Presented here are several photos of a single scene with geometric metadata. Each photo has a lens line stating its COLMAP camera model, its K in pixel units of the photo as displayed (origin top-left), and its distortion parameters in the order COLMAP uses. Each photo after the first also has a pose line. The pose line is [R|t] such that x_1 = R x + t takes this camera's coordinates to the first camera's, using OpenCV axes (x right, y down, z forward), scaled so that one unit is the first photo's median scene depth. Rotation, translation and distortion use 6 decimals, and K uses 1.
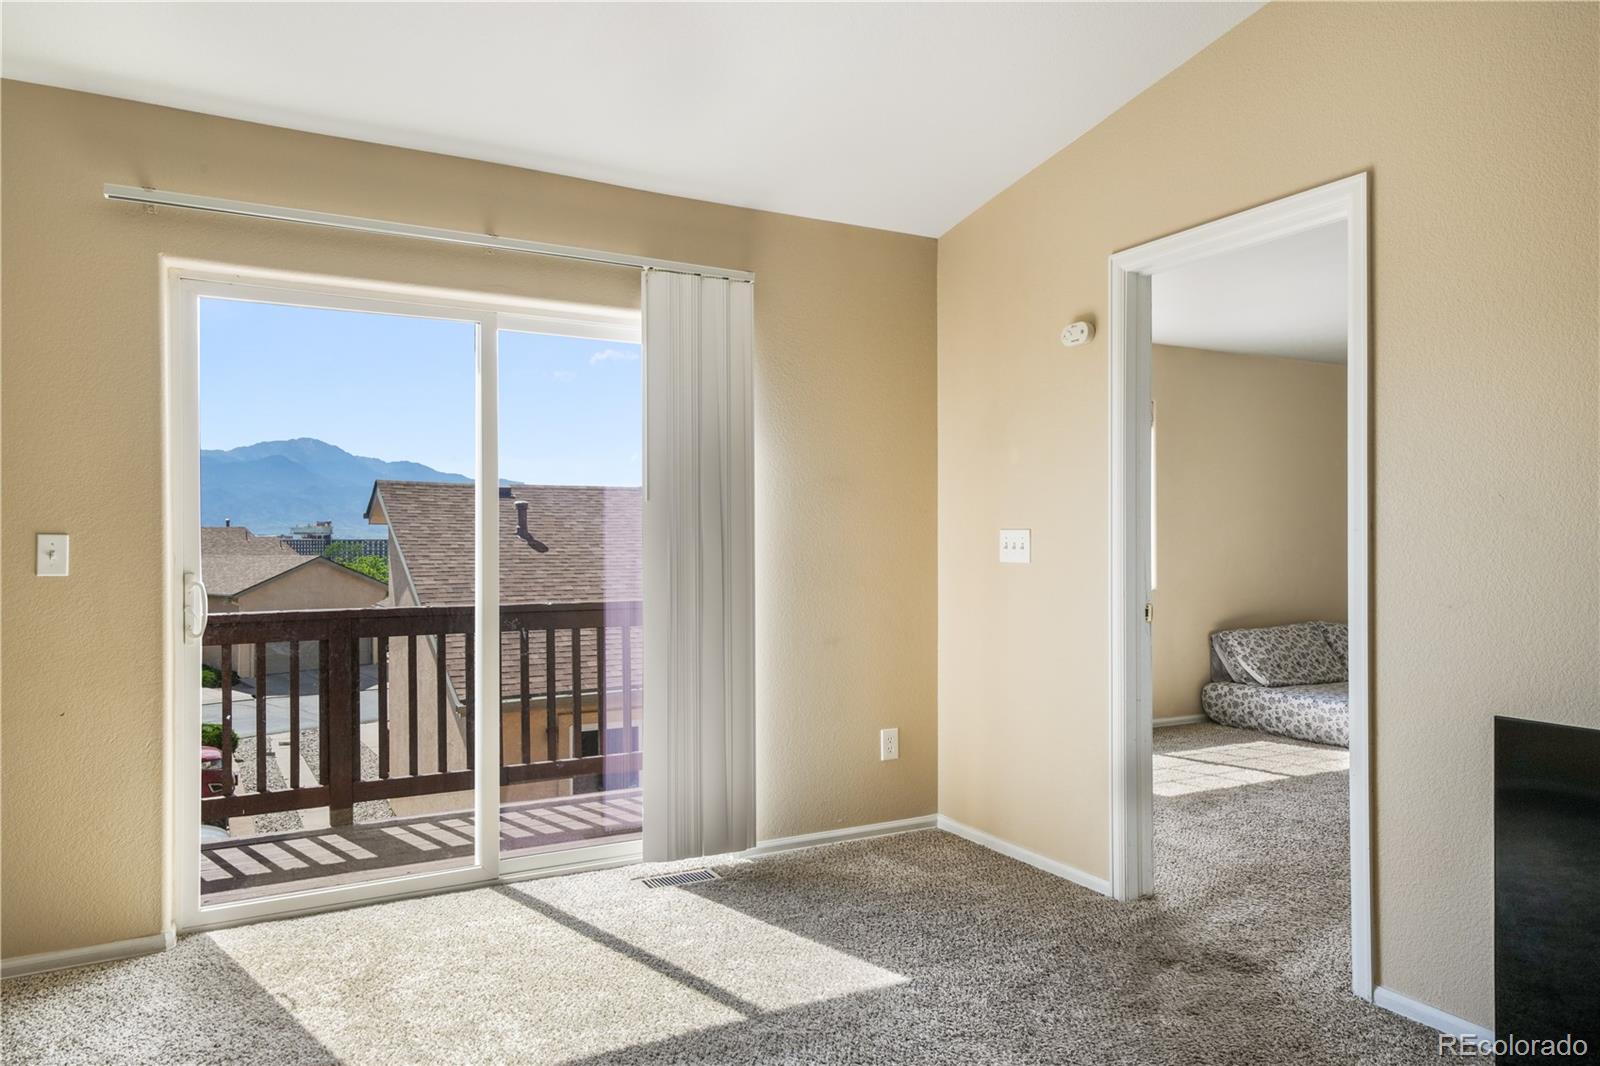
lens RADIAL K [[1044.9, 0, 800.0], [0, 1044.9, 533.0], [0, 0, 1]] dist [0.008898, 0.003066]
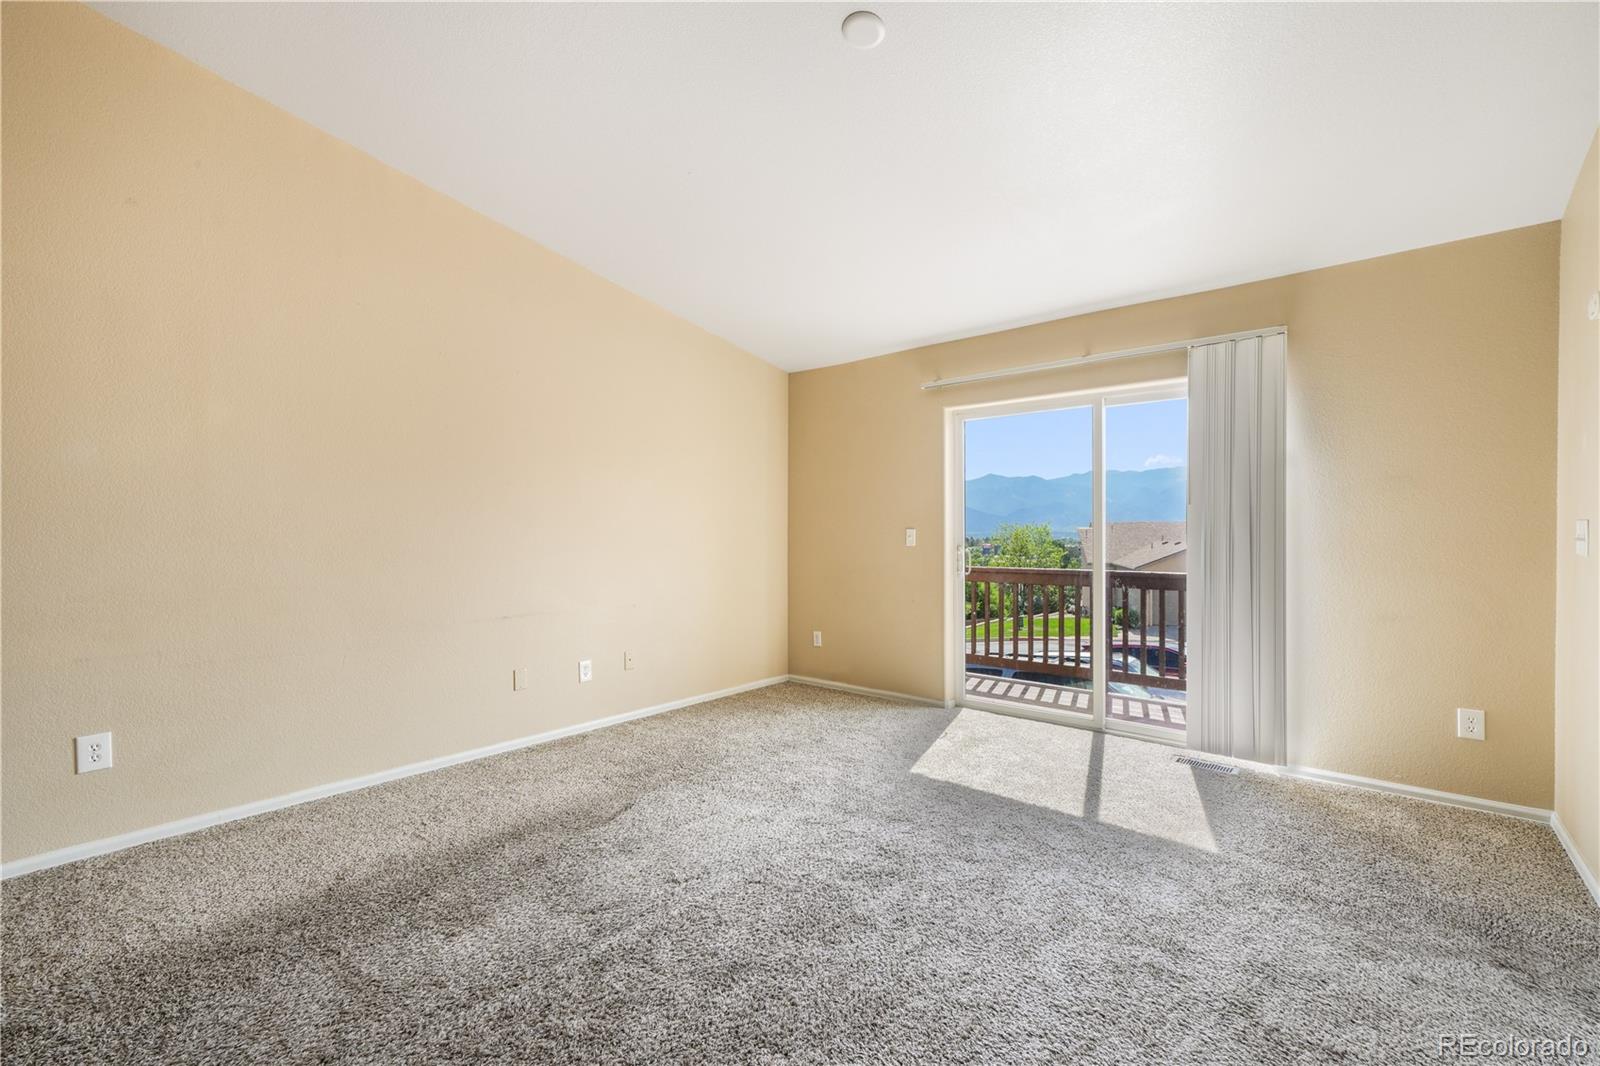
lens RADIAL K [[697.1, 0, 800.0], [0, 697.1, 533.0], [0, 0, 1]] dist [-0.000660, -0.000127]
pose [[0.353950, 0.001249, -0.935263, 0.602215], [0.004374, 0.999986, 0.002991, 0.004500], [0.935254, -0.005150, 0.353940, 0.138817]]
